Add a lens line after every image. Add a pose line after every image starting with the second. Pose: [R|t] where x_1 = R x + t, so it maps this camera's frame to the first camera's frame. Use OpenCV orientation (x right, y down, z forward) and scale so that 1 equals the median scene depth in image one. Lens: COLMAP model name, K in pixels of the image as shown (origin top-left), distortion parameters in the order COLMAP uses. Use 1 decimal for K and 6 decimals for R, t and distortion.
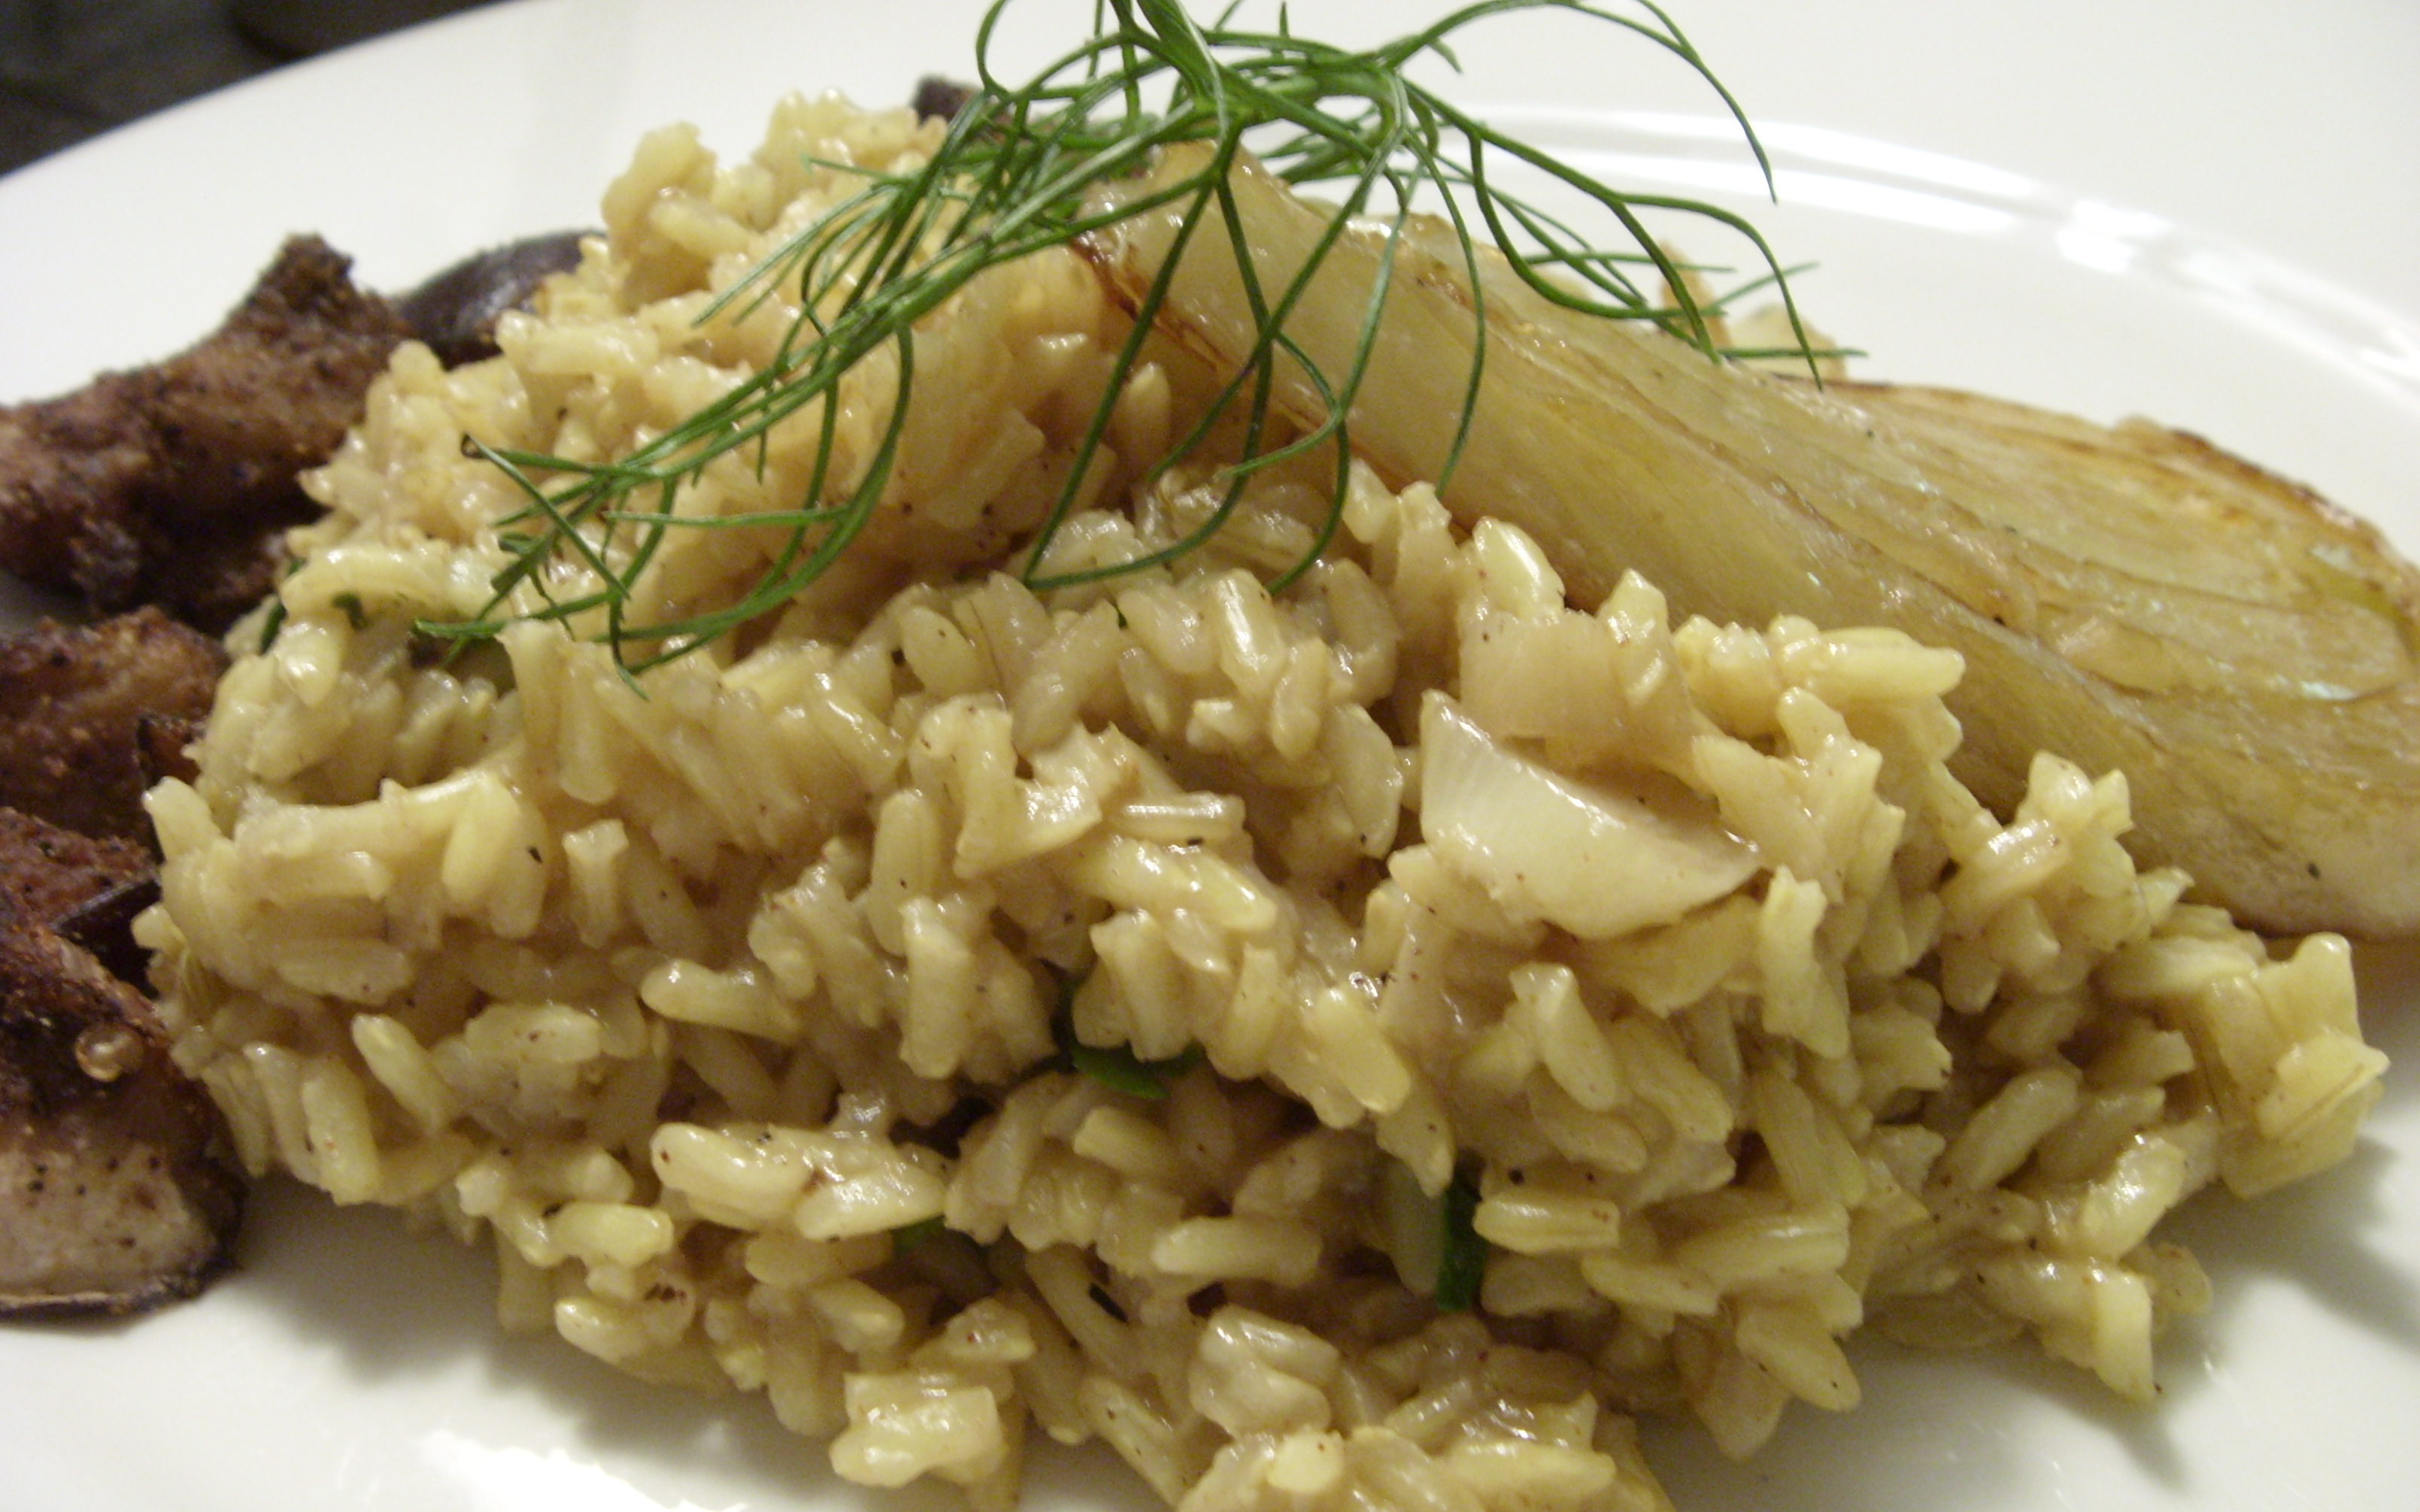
lens RADIAL K [[2408.1, 0, 1210.0], [0, 2408.1, 756.0], [0, 0, 1]] dist [-0.050073, 0.019629]
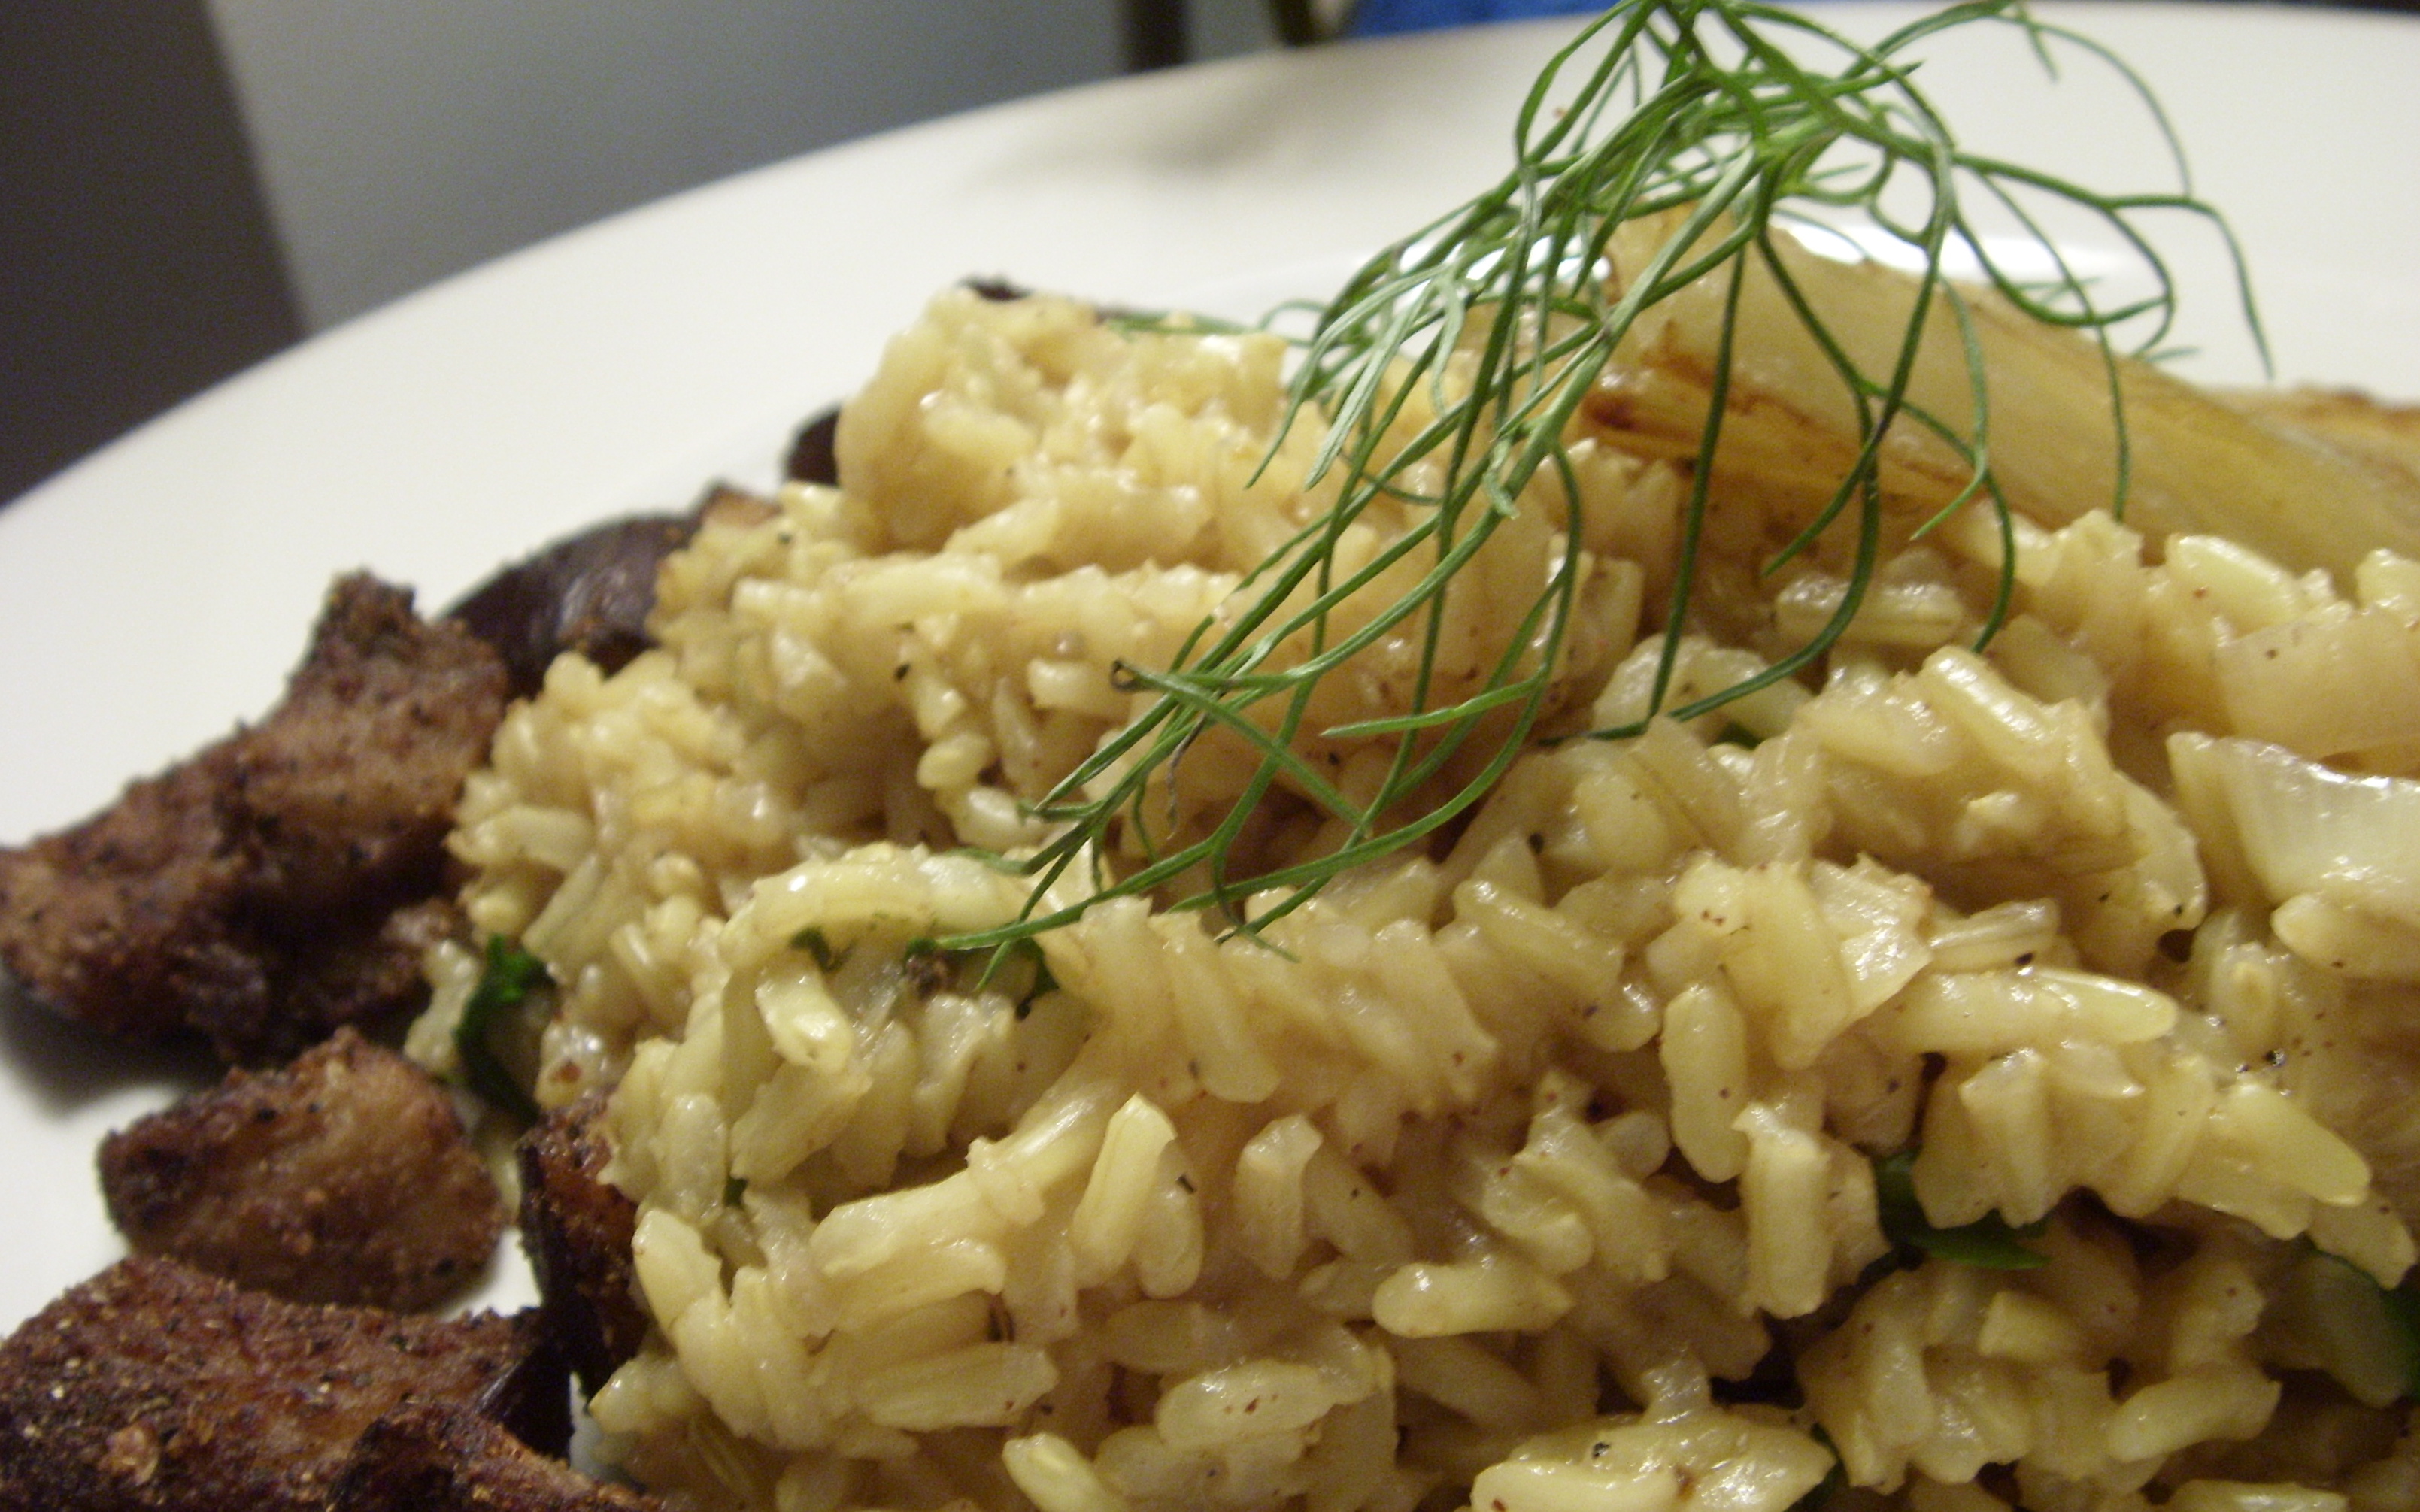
lens RADIAL K [[2273.7, 0, 1210.0], [0, 2273.7, 756.0], [0, 0, 1]] dist [-0.140905, 0.141402]
pose [[0.956793, -0.219579, 0.190611, -0.378546], [0.234465, 0.970324, -0.059134, -0.049940], [-0.171970, 0.101271, 0.979883, 0.244029]]
